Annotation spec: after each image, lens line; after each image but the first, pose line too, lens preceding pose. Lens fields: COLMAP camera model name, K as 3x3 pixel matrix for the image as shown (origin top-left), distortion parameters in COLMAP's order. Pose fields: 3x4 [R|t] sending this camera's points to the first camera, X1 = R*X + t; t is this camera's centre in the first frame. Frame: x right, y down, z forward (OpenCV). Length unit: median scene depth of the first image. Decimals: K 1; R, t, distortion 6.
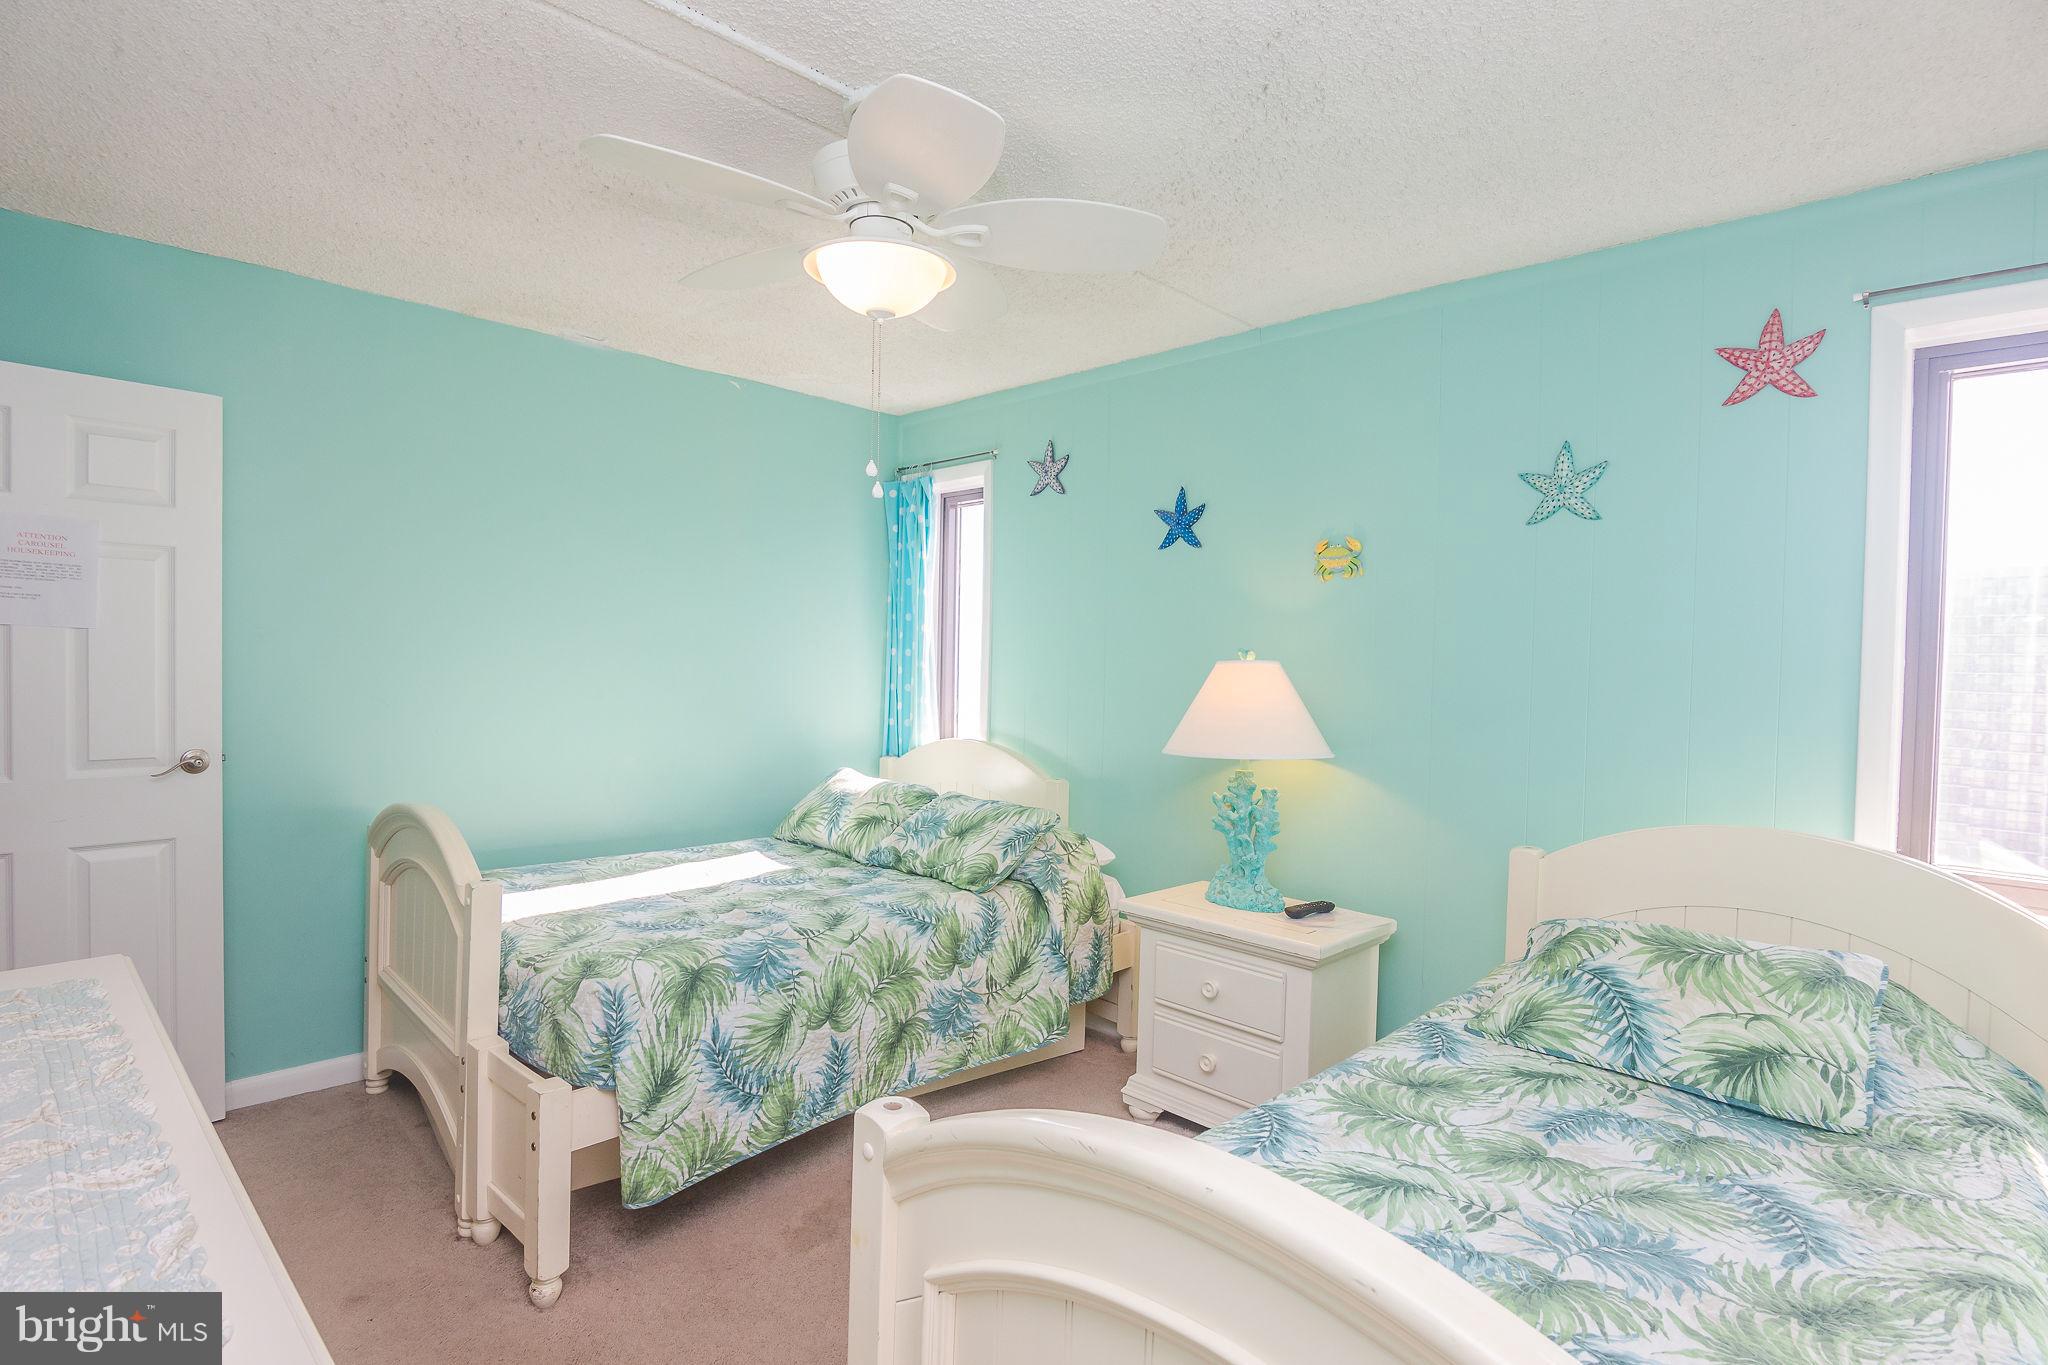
lens RADIAL K [[993.2, 0, 995.2], [0, 993.2, 677.8], [0, 0, 1]] dist [-0.000473, -0.020650]
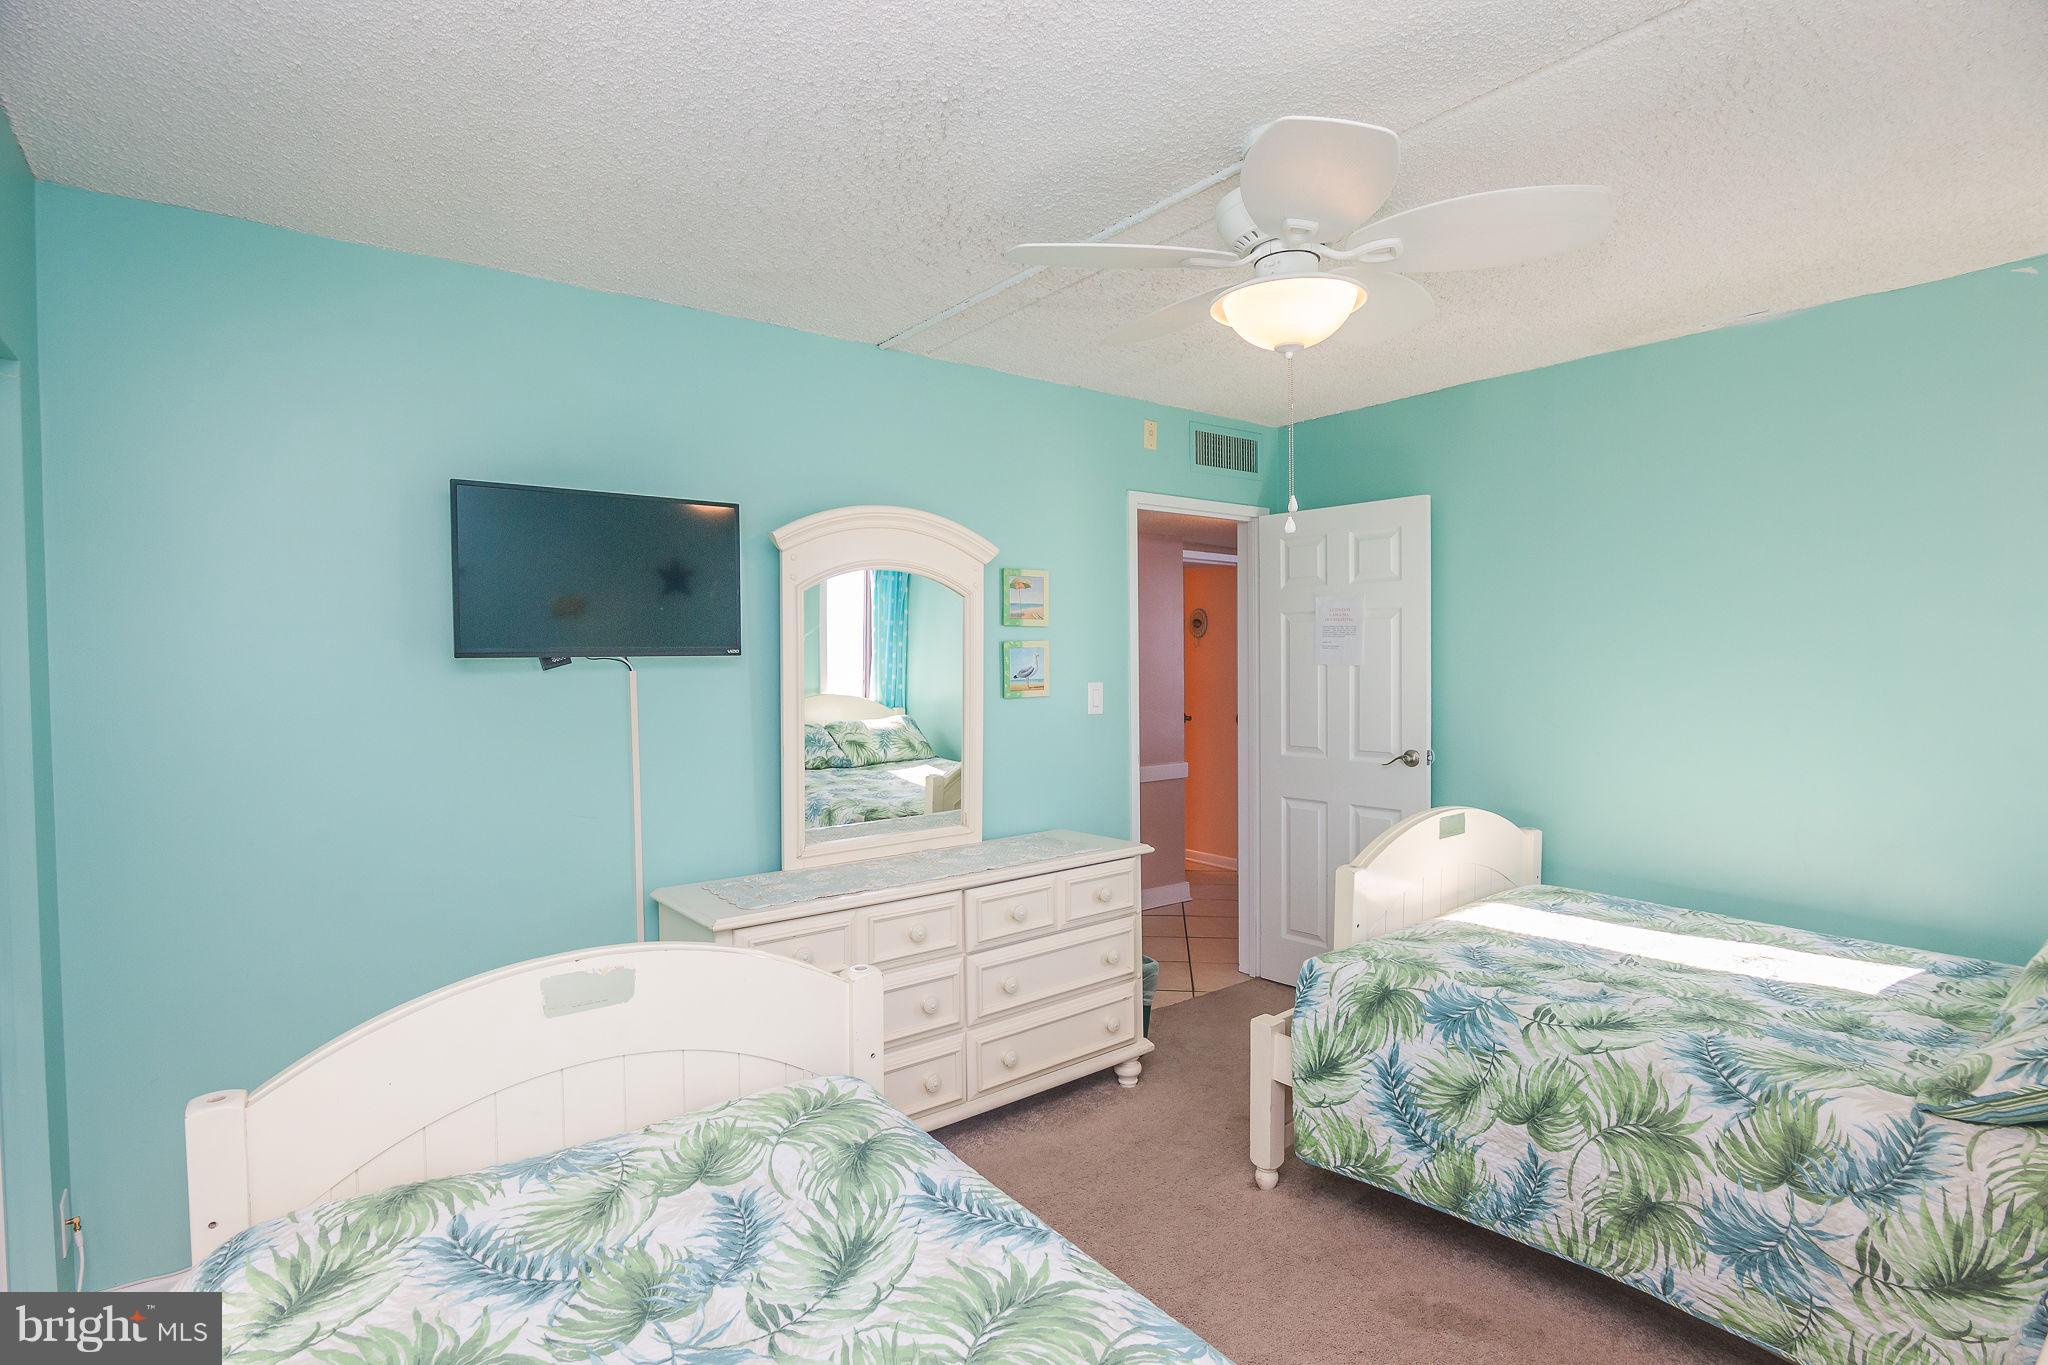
lens RADIAL K [[998.7, 0, 1021.8], [0, 998.7, 680.0], [0, 0, 1]] dist [-0.018785, -0.000701]
pose [[-0.106529, -0.000942, -0.994309, 0.751558], [-0.019234, 0.999814, 0.001113, -0.023027], [0.994124, 0.019244, -0.106527, 0.697428]]
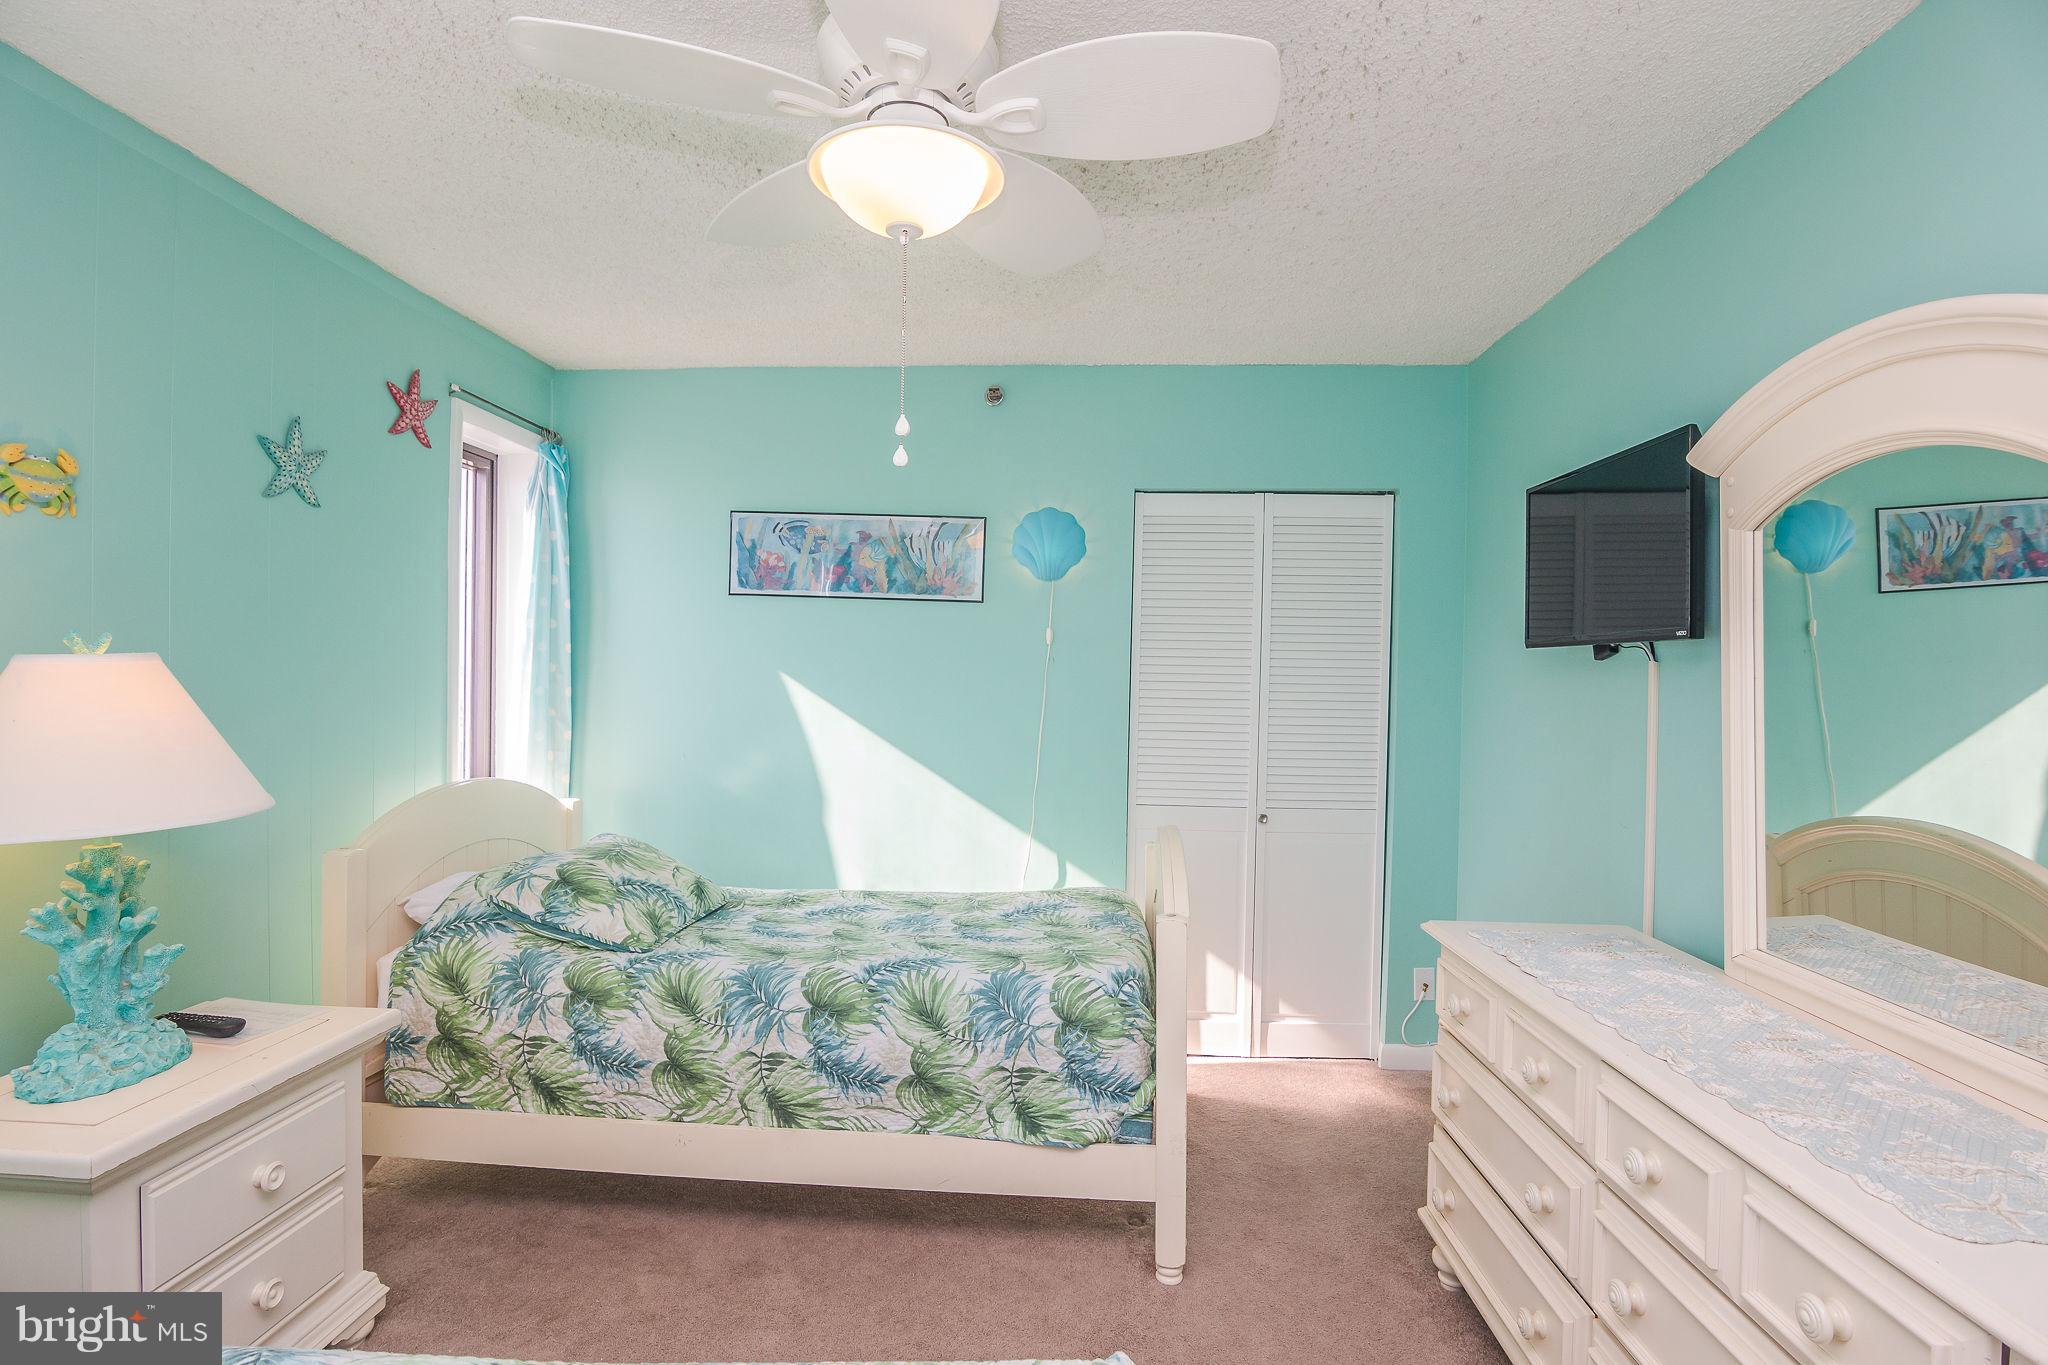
lens RADIAL K [[1014.8, 0, 1024.7], [0, 1014.8, 677.3], [0, 0, 1]] dist [-0.018051, -0.001318]
pose [[-0.679562, -0.042845, 0.732366, -0.514409], [-0.024567, 0.999062, 0.035651, -0.036866], [-0.733207, 0.006235, -0.679977, 0.984137]]
